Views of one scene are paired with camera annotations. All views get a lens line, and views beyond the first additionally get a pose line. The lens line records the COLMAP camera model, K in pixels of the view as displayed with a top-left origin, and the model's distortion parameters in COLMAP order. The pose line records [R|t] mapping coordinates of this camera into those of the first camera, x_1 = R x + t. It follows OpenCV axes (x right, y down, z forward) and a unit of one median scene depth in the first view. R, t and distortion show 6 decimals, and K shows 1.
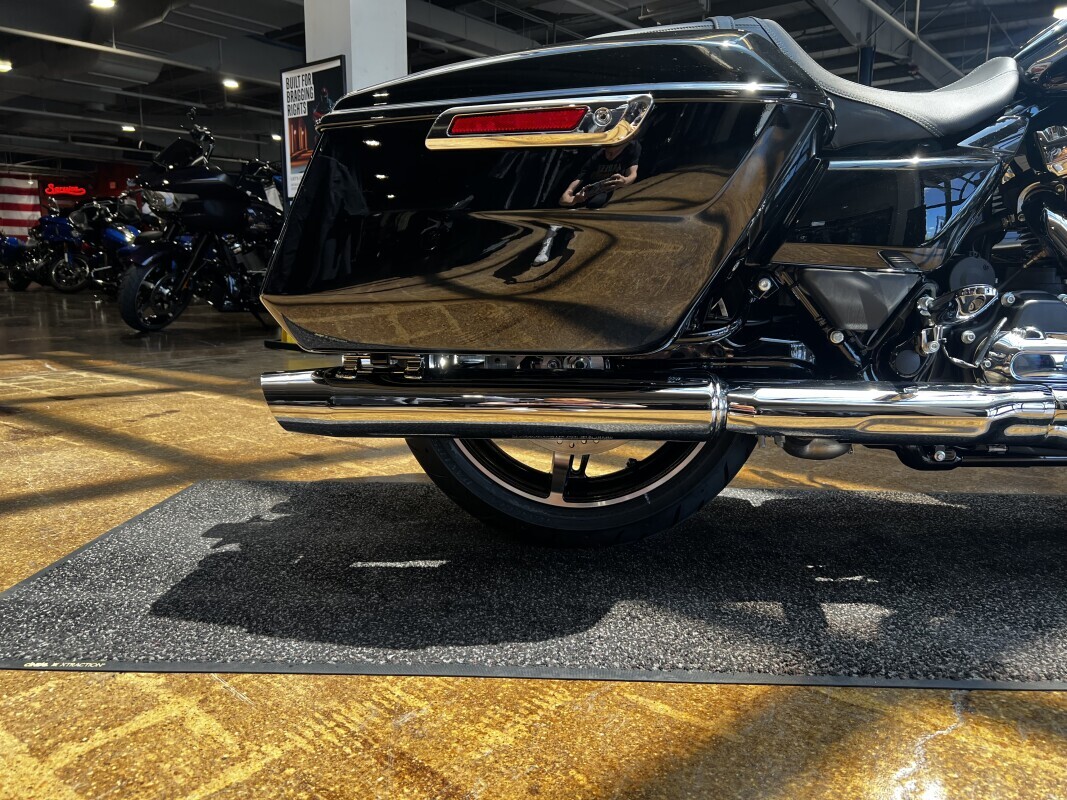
lens RADIAL K [[805.2, 0, 533.5], [0, 805.2, 386.1], [0, 0, 1]] dist [0.056046, -0.062326]
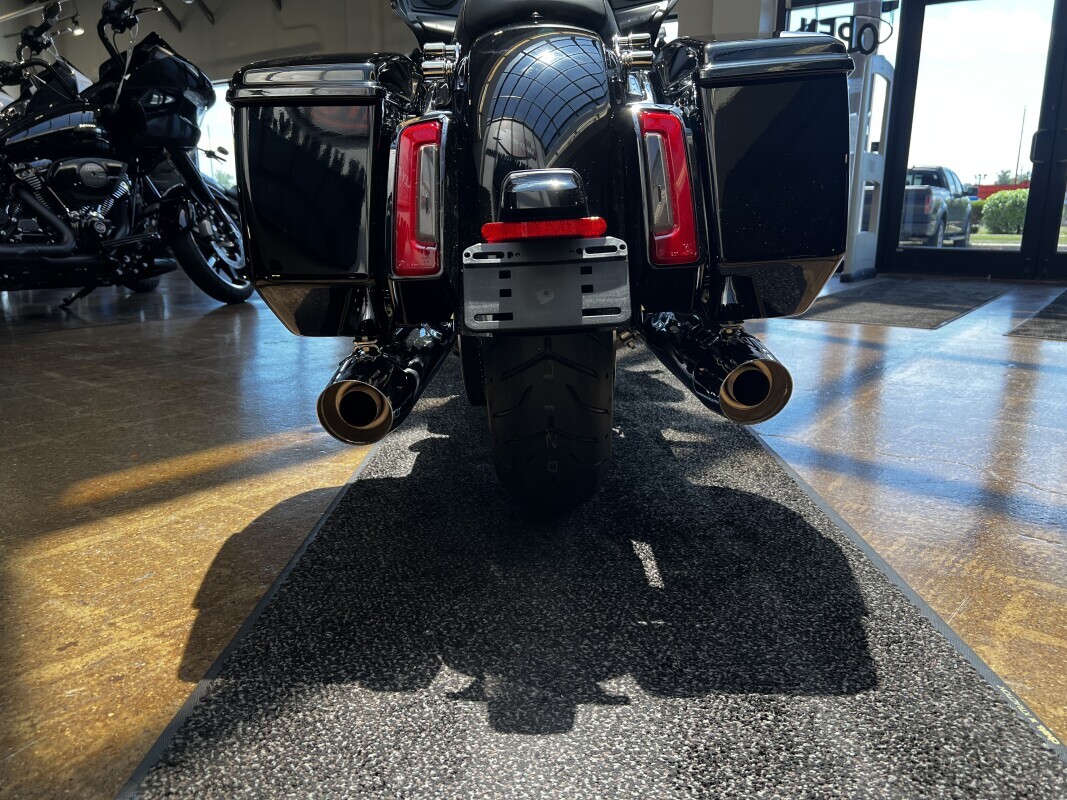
lens RADIAL K [[805.6, 0, 533.5], [0, 805.6, 400.0], [0, 0, 1]] dist [0.046460, -0.049471]
pose [[-0.037228, -0.228901, 0.972737, -0.736488], [0.138026, 0.962904, 0.231870, -0.129083], [-0.989729, 0.142895, -0.004253, 0.831772]]
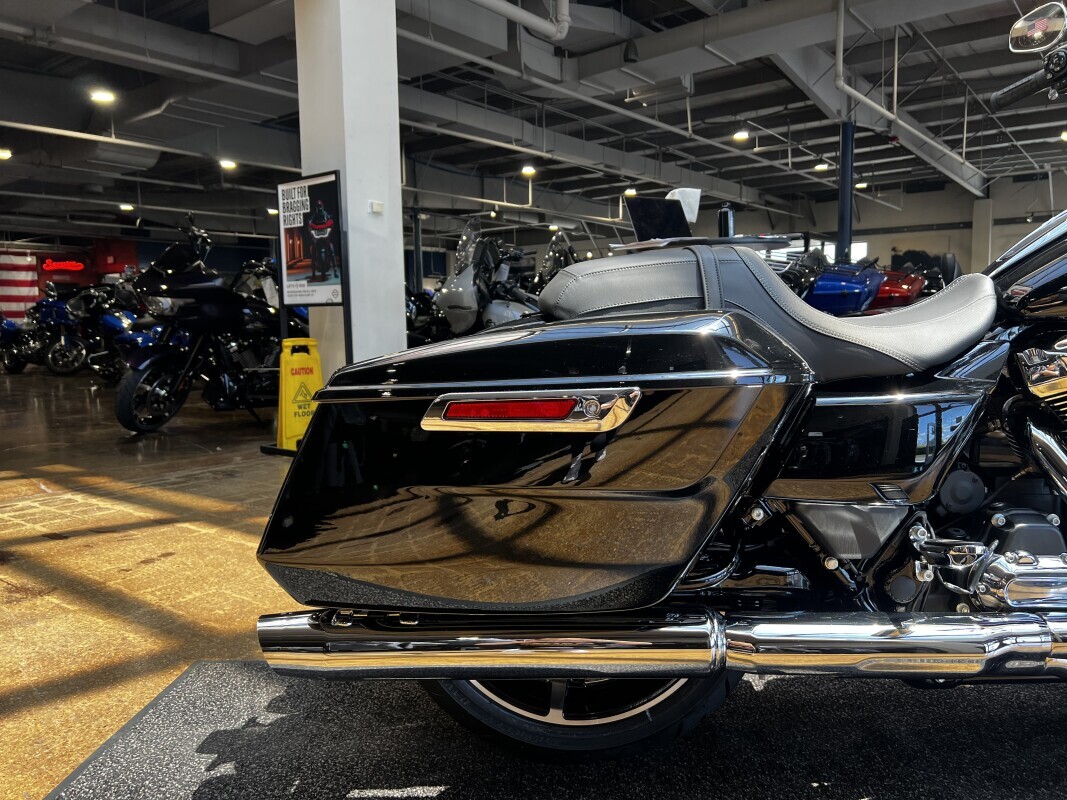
lens RADIAL K [[805.6, 0, 533.5], [0, 805.6, 400.0], [0, 0, 1]] dist [0.046460, -0.049471]
pose [[0.999774, -0.020537, 0.005544, 0.002444], [0.020836, 0.997938, -0.060716, -0.142937], [-0.004286, 0.060818, 0.998140, -0.009187]]
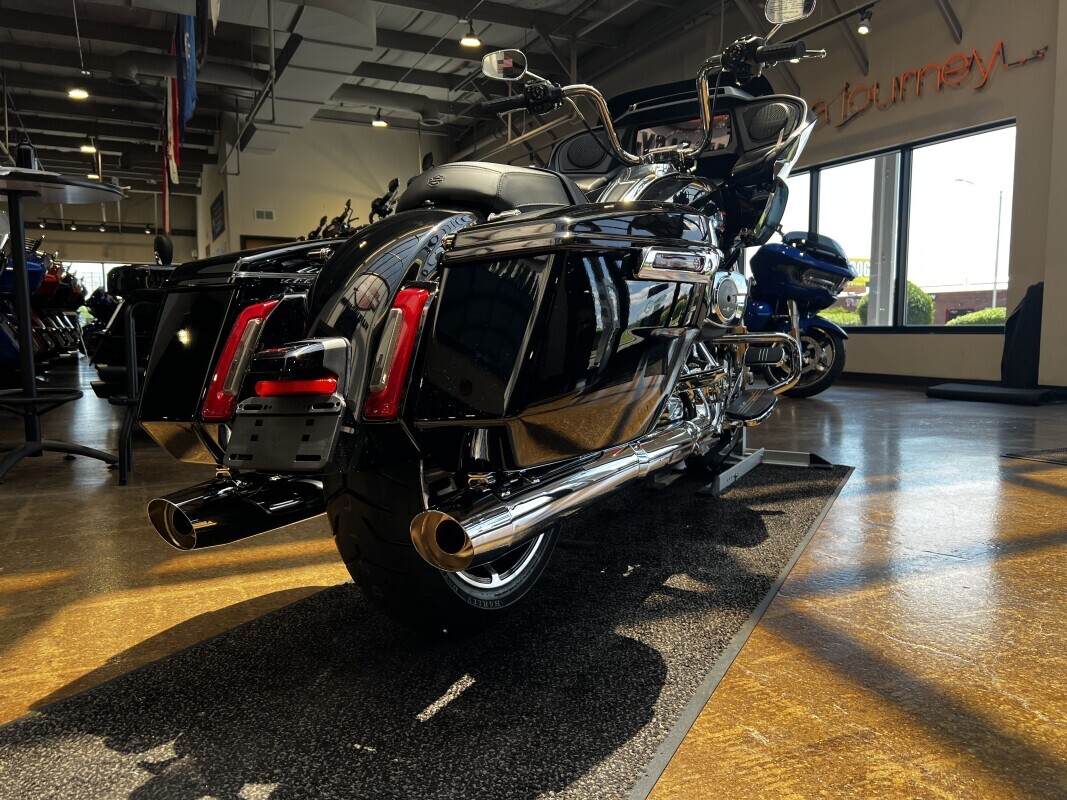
lens RADIAL K [[805.6, 0, 533.5], [0, 805.6, 400.0], [0, 0, 1]] dist [0.046460, -0.049471]
pose [[0.414691, -0.086605, 0.905832, -0.703303], [0.135543, 0.990234, 0.032623, -0.098632], [-0.899811, 0.109250, 0.422380, 0.367106]]
